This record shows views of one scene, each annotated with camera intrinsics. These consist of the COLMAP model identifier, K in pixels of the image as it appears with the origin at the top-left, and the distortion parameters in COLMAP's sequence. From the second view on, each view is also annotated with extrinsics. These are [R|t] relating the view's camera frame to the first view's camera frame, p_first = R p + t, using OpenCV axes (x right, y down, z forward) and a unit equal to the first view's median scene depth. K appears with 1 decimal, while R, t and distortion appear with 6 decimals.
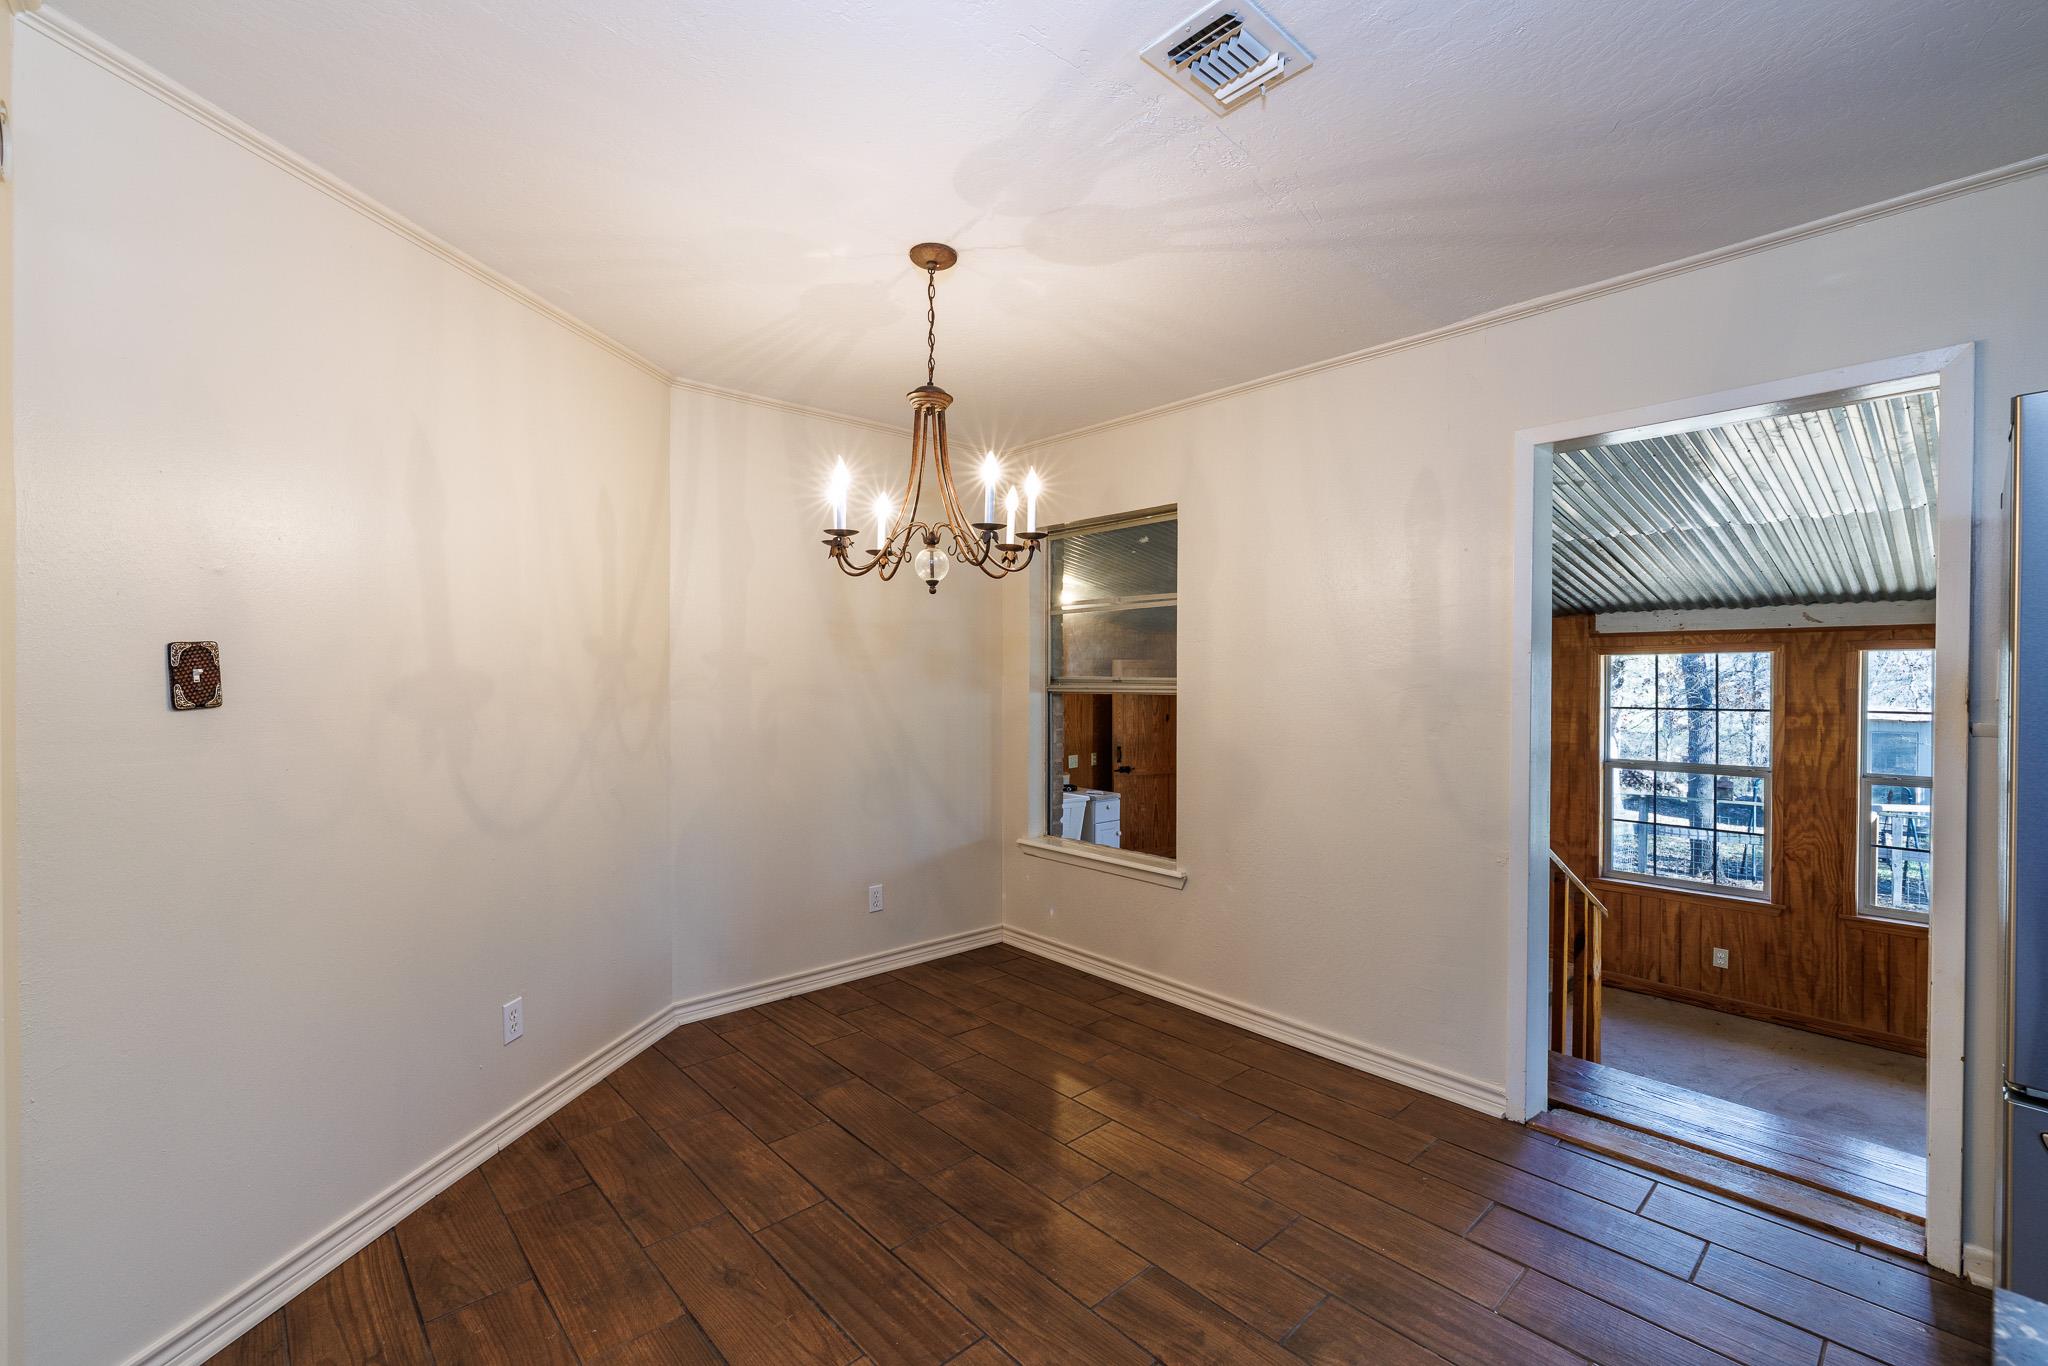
lens RADIAL K [[882.7, 0, 1024.0], [0, 882.7, 683.0], [0, 0, 1]] dist [-0.000096, -0.000039]
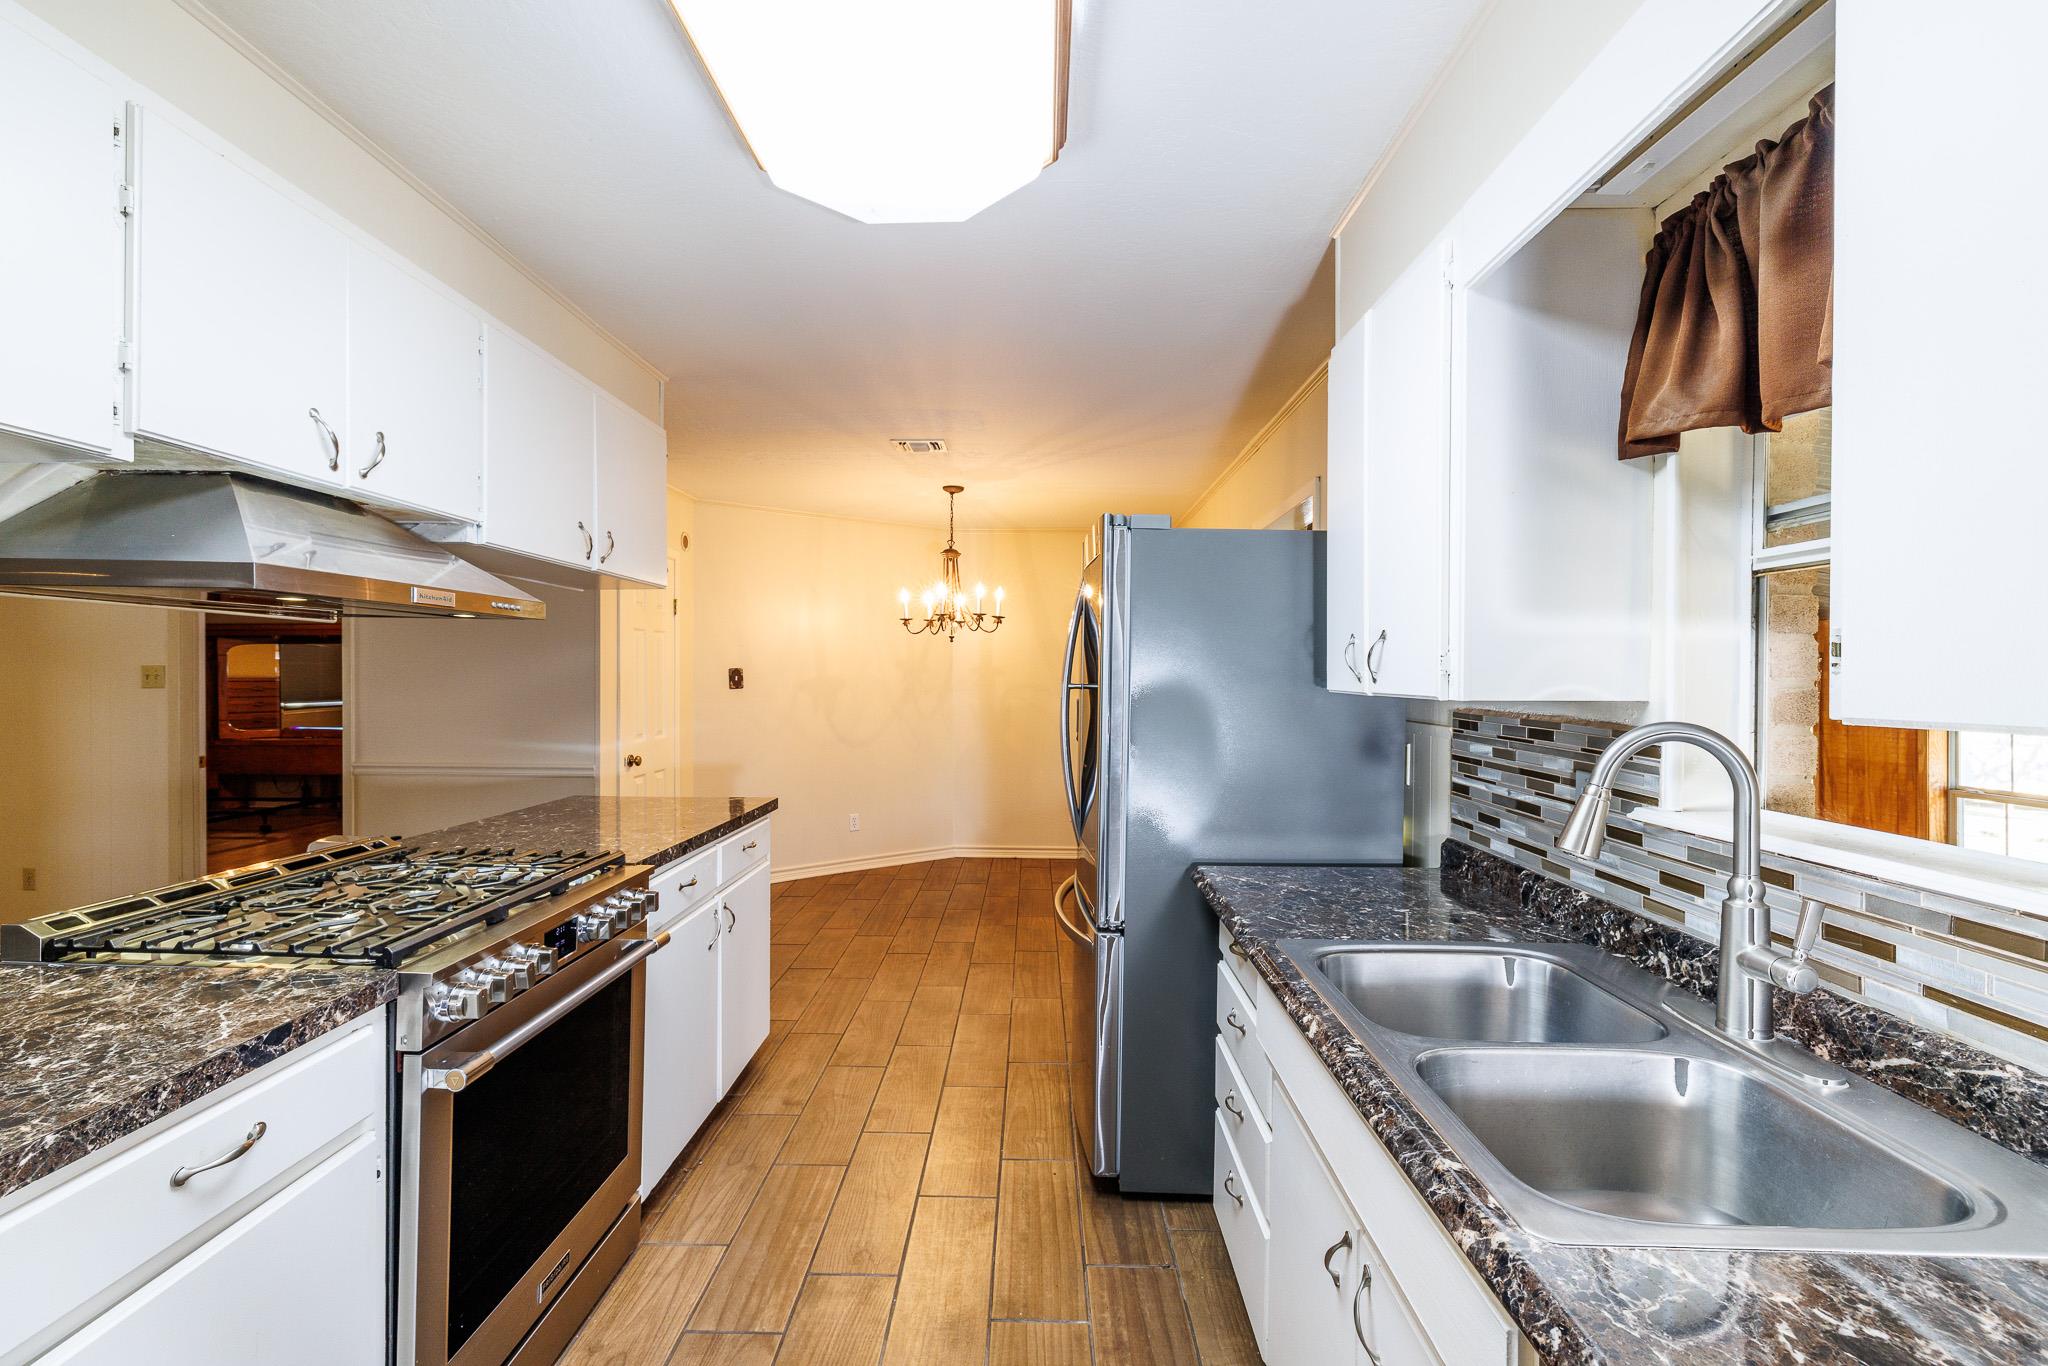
lens RADIAL K [[882.7, 0, 1024.0], [0, 882.7, 683.0], [0, 0, 1]] dist [-0.000096, -0.000039]
pose [[0.729229, 0.006361, -0.684241, 0.644658], [-0.010787, 0.999939, -0.002200, 0.001632], [0.684185, 0.008985, 0.729253, -0.202796]]
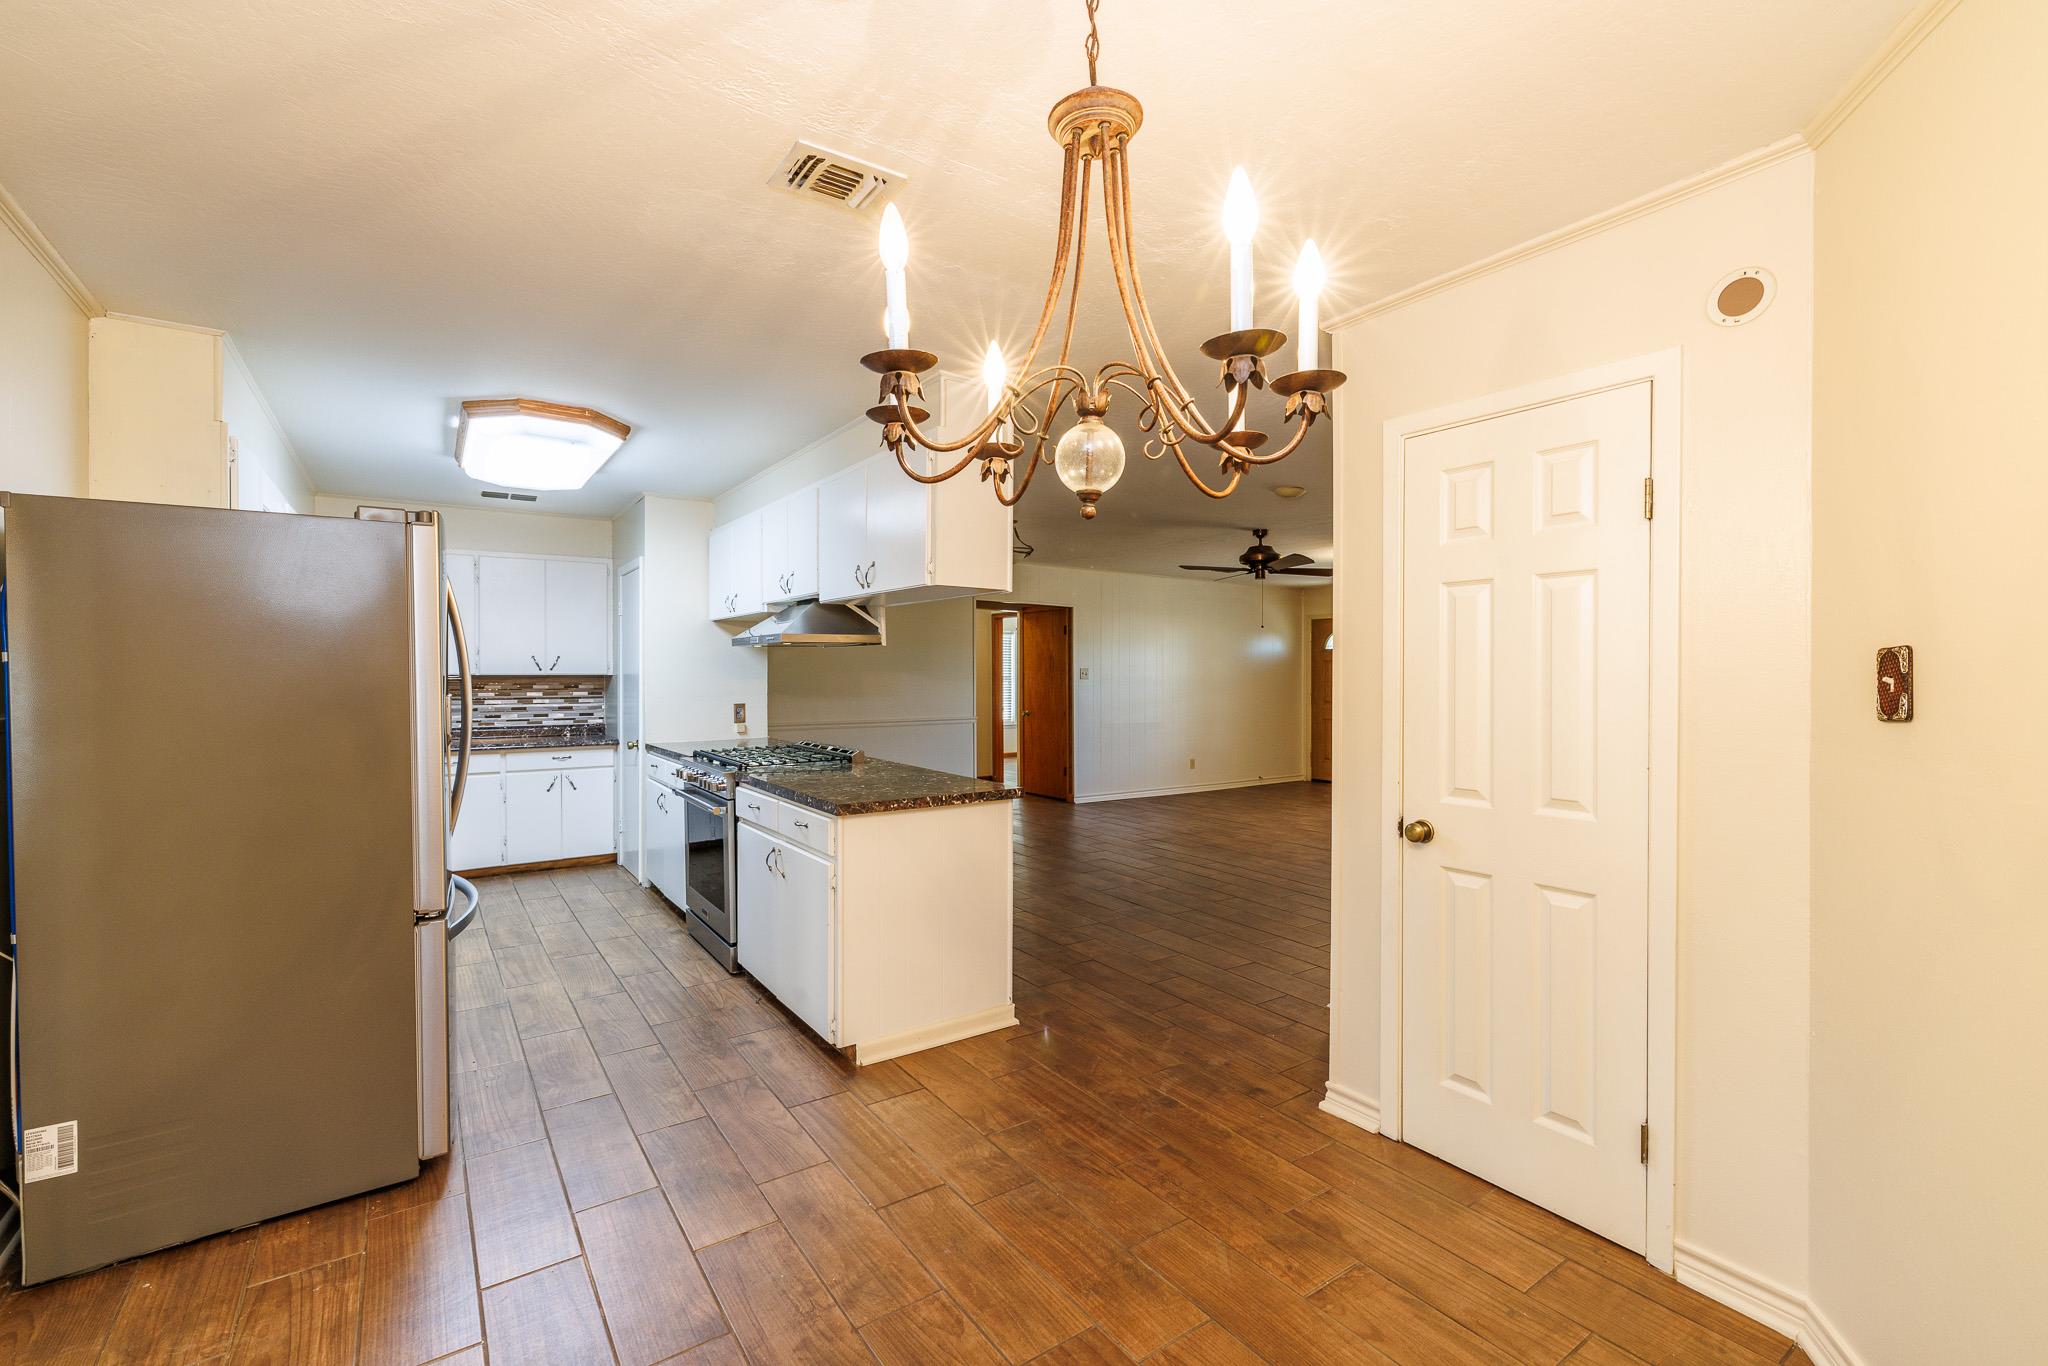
lens RADIAL K [[882.7, 0, 1024.0], [0, 882.7, 683.0], [0, 0, 1]] dist [-0.000096, -0.000039]
pose [[-0.990560, -0.005959, 0.136951, -0.056708], [-0.003380, 0.999813, 0.019062, -0.006765], [-0.137039, 0.018419, -0.990394, 0.624097]]
